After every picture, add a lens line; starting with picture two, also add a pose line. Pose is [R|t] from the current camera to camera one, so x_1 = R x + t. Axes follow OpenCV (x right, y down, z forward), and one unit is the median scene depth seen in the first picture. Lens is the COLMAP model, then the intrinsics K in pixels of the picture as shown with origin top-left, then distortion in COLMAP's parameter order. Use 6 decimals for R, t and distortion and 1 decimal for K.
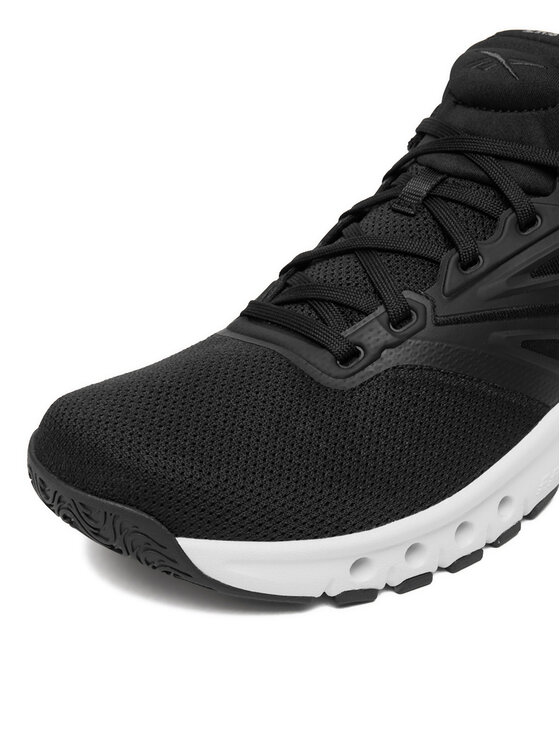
lens RADIAL K [[814.9, 0, 280.0], [0, 814.9, 373.0], [0, 0, 1]] dist [0.009862, -0.002557]
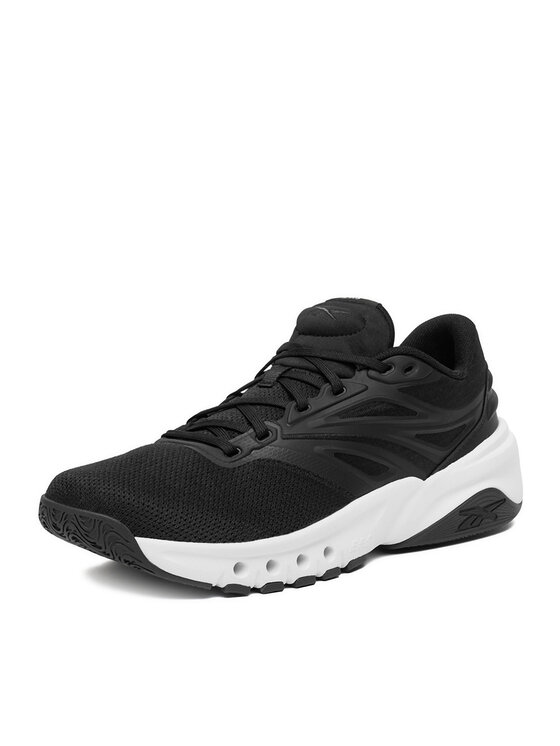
lens RADIAL K [[1461.6, 0, 280.0], [0, 1461.6, 373.0], [0, 0, 1]] dist [-0.000037, -0.011443]
pose [[0.992684, 0.032520, 0.116280, -0.171566], [0.013953, 0.925698, -0.378006, 0.948573], [-0.119933, 0.376862, 0.918472, -1.821729]]
